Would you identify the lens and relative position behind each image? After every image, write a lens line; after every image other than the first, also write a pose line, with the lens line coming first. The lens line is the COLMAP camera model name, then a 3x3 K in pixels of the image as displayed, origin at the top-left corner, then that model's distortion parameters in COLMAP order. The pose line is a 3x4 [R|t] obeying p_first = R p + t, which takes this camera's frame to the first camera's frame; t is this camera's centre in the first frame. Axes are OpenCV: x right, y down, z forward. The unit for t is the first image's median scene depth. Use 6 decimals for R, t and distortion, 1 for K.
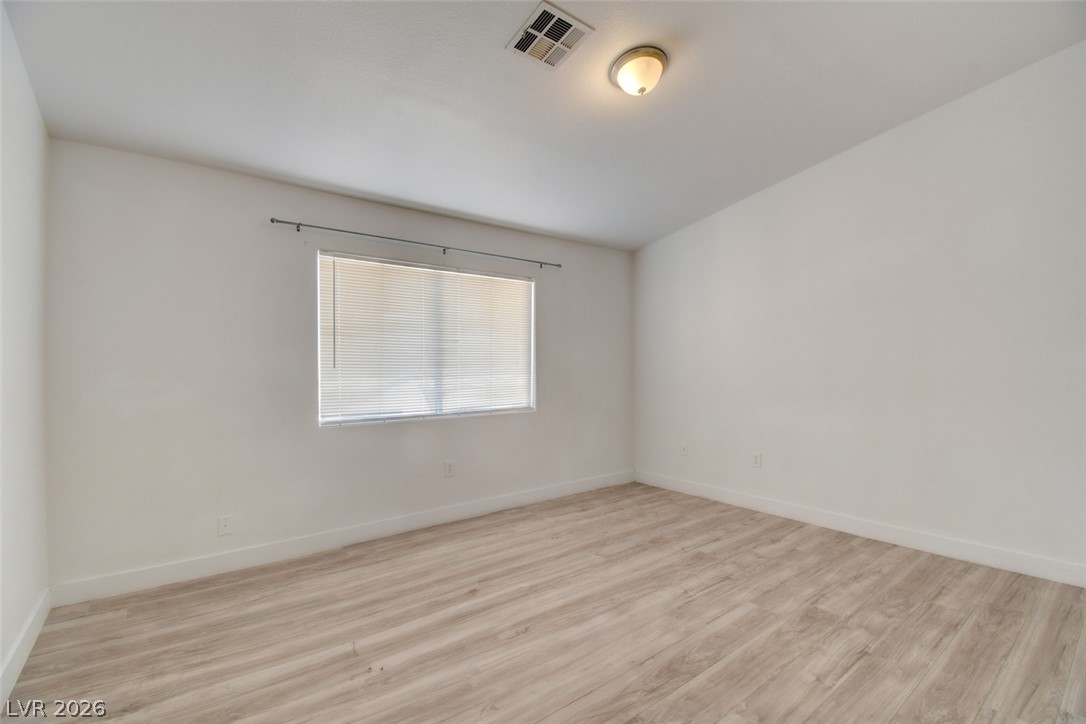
lens RADIAL K [[477.1, 0, 547.7], [0, 477.1, 358.1], [0, 0, 1]] dist [0.022075, -0.026888]
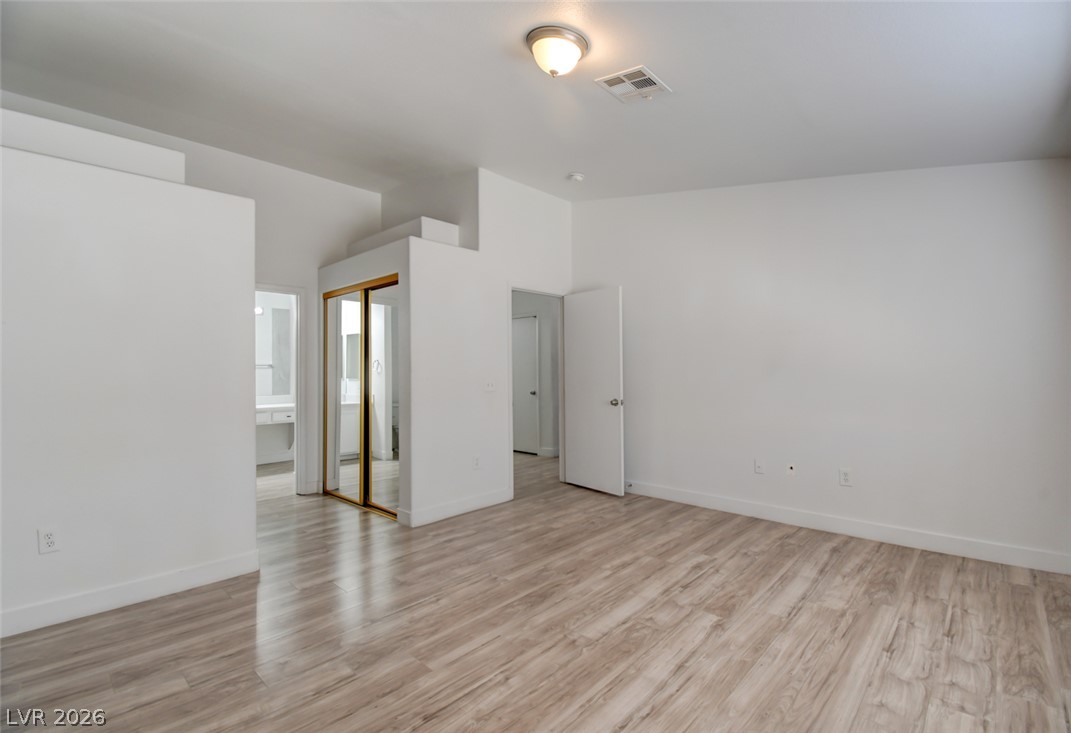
lens RADIAL K [[481.6, 0, 551.9], [0, 481.6, 361.7], [0, 0, 1]] dist [0.019957, -0.026300]
pose [[-0.985297, 0.013716, -0.170300, 0.275754], [0.018757, 0.999431, -0.028025, 0.020022], [0.169818, -0.030807, -0.984994, 1.426699]]
